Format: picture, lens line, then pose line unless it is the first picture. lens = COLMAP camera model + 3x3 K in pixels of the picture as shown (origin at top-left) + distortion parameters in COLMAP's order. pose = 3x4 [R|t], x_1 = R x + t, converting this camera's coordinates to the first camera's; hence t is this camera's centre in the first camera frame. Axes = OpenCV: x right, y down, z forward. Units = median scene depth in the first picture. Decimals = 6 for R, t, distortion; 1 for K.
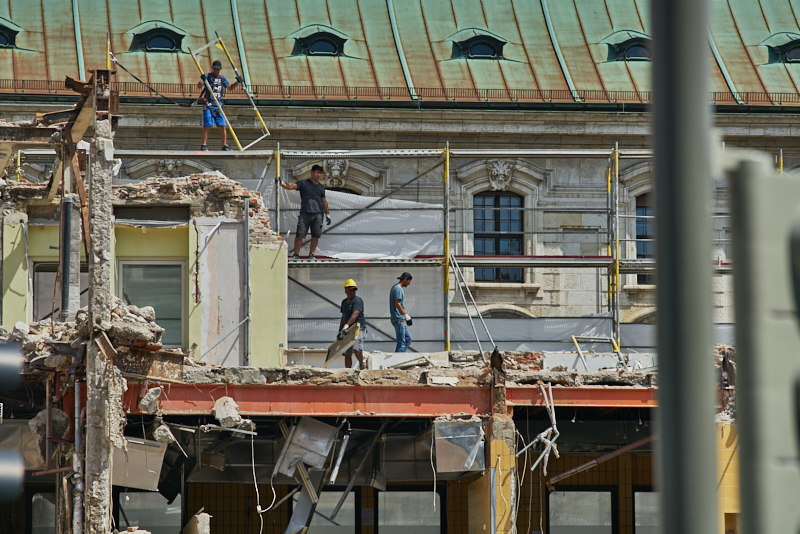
lens RADIAL K [[4318.9, 0, 393.3], [0, 4318.9, 267.9], [0, 0, 1]] dist [0.915041, -1.476676]
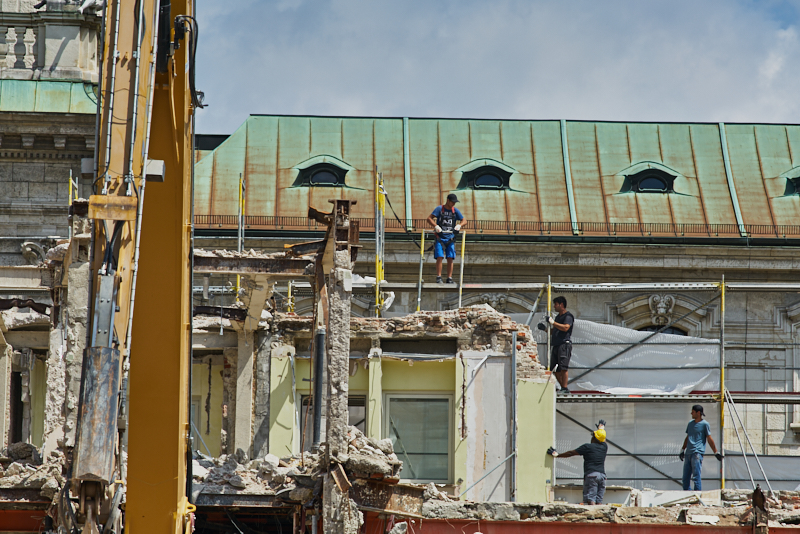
lens RADIAL K [[4318.9, 0, 393.3], [0, 4318.9, 267.9], [0, 0, 1]] dist [0.915041, -1.476676]
pose [[0.995174, 0.001816, -0.098106, 0.035436], [-0.005113, 0.999430, -0.033364, 0.002432], [0.097989, 0.033705, 0.994617, 0.015996]]
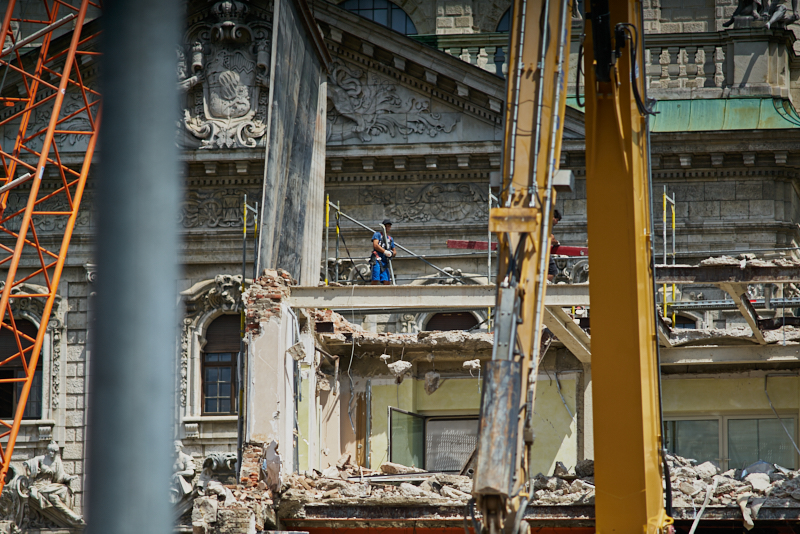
lens RADIAL K [[4318.9, 0, 393.3], [0, 4318.9, 267.9], [0, 0, 1]] dist [0.915041, -1.476676]
pose [[0.952931, -0.039048, -0.300663, 0.104284], [0.027885, 0.998756, -0.041334, 0.005210], [0.301903, 0.031005, 0.952834, 0.036669]]
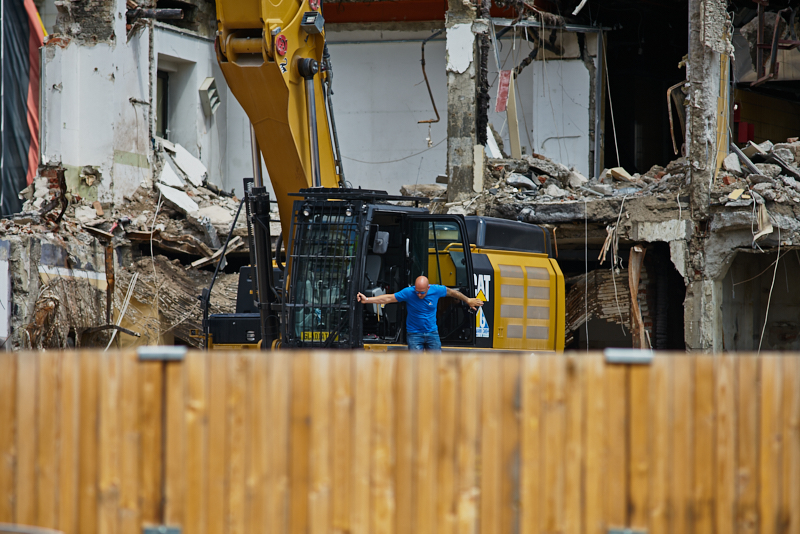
lens RADIAL K [[4318.9, 0, 393.3], [0, 4318.9, 267.9], [0, 0, 1]] dist [0.915041, -1.476676]
pose [[0.853363, -0.018318, -0.520995, 0.300386], [0.060161, 0.996166, 0.063516, 0.020337], [0.517834, -0.085546, 0.851193, 0.148581]]
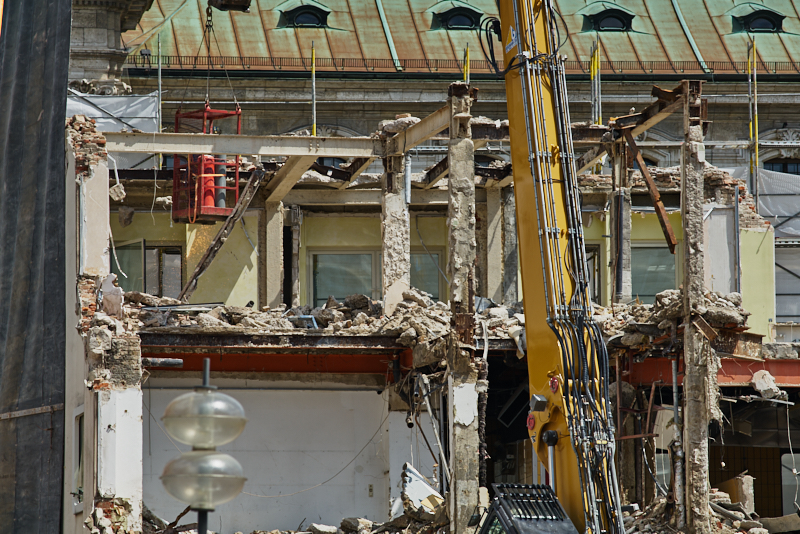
lens RADIAL K [[4318.9, 0, 393.3], [0, 4318.9, 267.9], [0, 0, 1]] dist [0.915041, -1.476676]
pose [[0.999889, -0.005431, 0.013887, -0.136265], [0.005210, 0.999861, 0.015851, -0.013236], [-0.013971, -0.015777, 0.999778, -0.098698]]
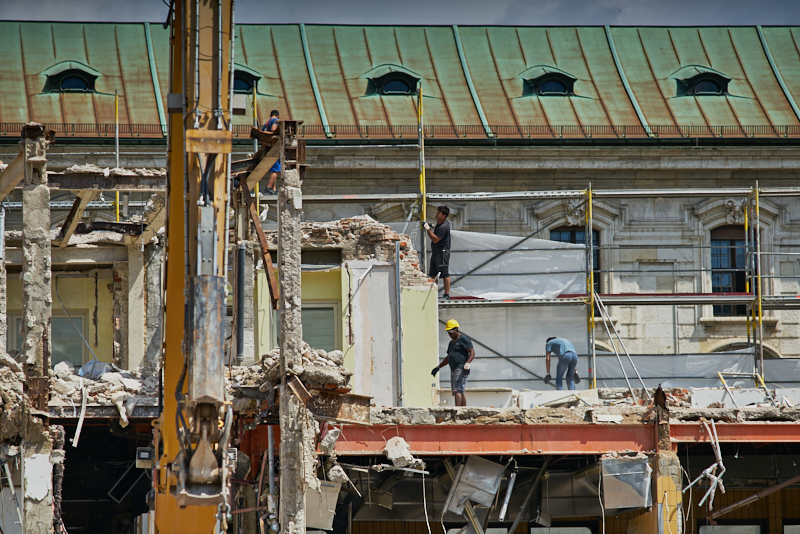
lens RADIAL K [[4318.9, 0, 393.3], [0, 4318.9, 267.9], [0, 0, 1]] dist [0.915041, -1.476676]
pose [[0.999839, -0.014105, 0.011108, -0.046281], [0.014177, 0.999879, -0.006475, -0.003243], [-0.011016, 0.006631, 0.999917, -0.019254]]
